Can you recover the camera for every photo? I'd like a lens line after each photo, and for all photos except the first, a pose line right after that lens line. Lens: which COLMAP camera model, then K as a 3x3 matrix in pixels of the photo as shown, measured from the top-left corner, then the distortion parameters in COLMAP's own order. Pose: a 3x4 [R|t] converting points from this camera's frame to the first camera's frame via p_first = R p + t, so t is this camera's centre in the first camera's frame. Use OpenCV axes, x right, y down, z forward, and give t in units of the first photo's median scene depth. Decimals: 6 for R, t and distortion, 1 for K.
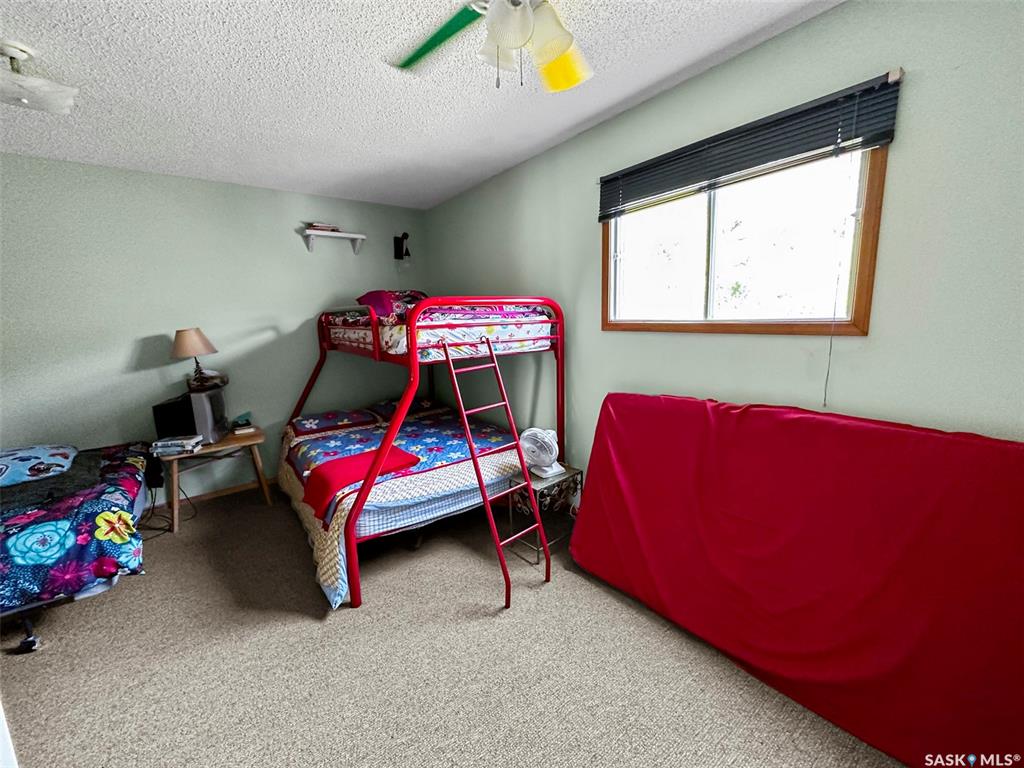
lens RADIAL K [[407.2, 0, 515.7], [0, 407.2, 383.3], [0, 0, 1]] dist [-0.002614, 0.001189]
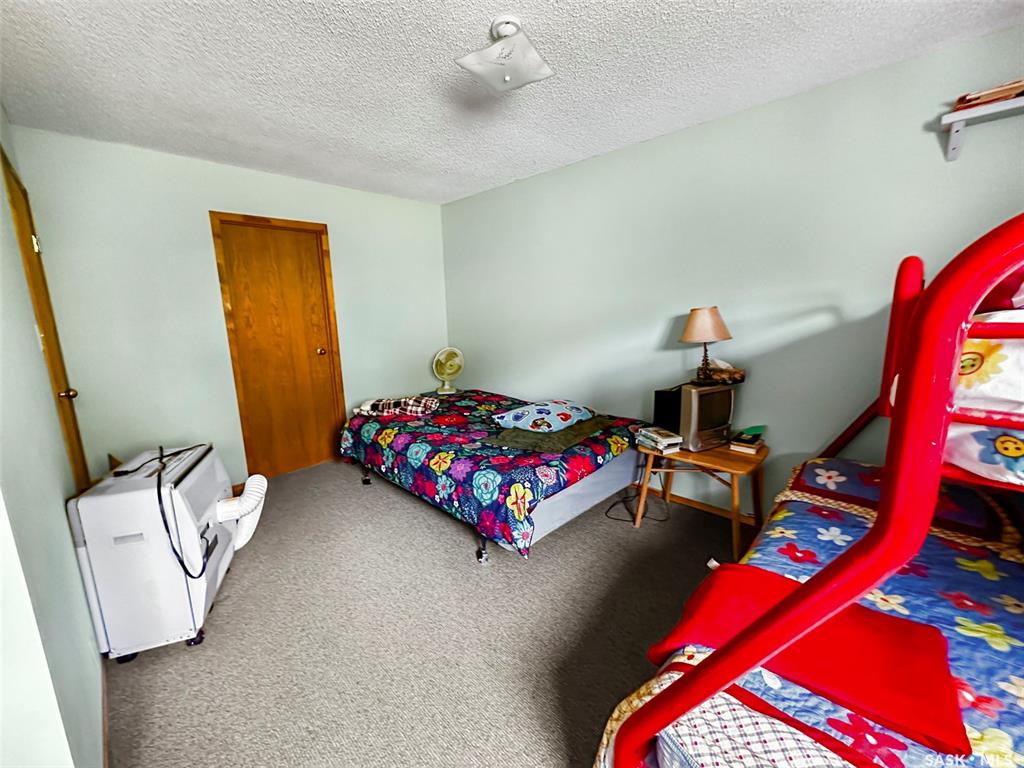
lens RADIAL K [[407.2, 0, 514.4], [0, 407.2, 382.1], [0, 0, 1]] dist [-0.002614, 0.001189]
pose [[0.135423, 0.202184, -0.969939, -0.038526], [-0.152104, 0.971595, 0.181293, -0.081806], [0.979043, 0.122981, 0.162329, 0.531240]]
